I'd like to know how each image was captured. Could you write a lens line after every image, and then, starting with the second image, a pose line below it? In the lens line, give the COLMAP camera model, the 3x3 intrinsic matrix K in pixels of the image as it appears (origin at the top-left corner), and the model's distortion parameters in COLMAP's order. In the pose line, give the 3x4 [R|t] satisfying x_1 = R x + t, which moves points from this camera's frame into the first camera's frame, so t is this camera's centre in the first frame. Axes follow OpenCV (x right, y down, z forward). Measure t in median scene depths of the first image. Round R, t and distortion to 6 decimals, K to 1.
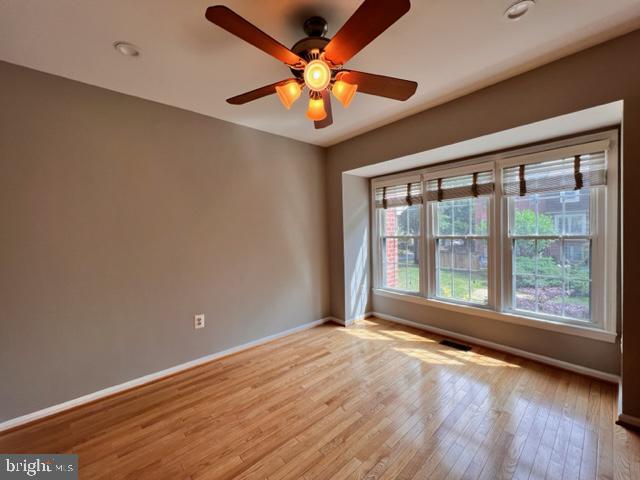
lens RADIAL K [[256.8, 0, 322.6], [0, 256.8, 239.9], [0, 0, 1]] dist [-0.005439, 0.002564]
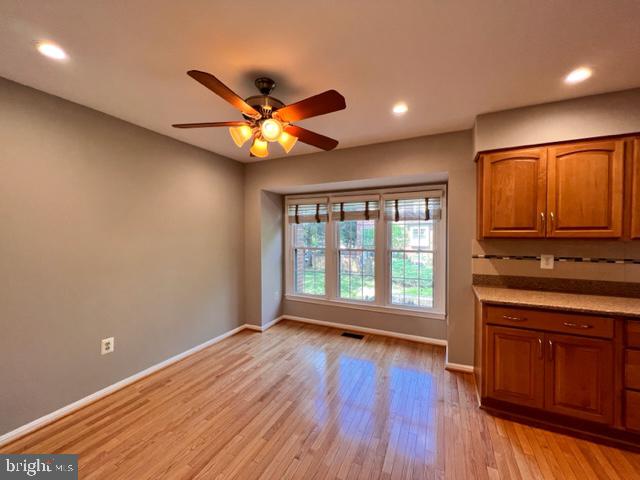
lens RADIAL K [[256.8, 0, 322.0], [0, 256.8, 237.6], [0, 0, 1]] dist [-0.005439, 0.002564]
pose [[0.918644, 0.017463, 0.394699, -0.149781], [-0.008682, 0.999674, -0.024022, -0.046605], [-0.394990, 0.018641, 0.918496, -0.129667]]
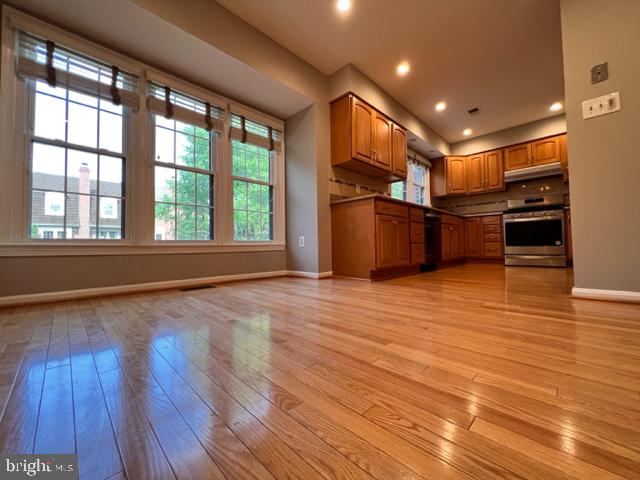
lens RADIAL K [[256.8, 0, 319.2], [0, 256.8, 239.4], [0, 0, 1]] dist [-0.005439, 0.002564]
pose [[-0.054664, 0.033664, 0.997937, -0.431355], [0.040001, 0.998703, -0.031499, 0.340148], [-0.997703, 0.038197, -0.055940, 0.739988]]
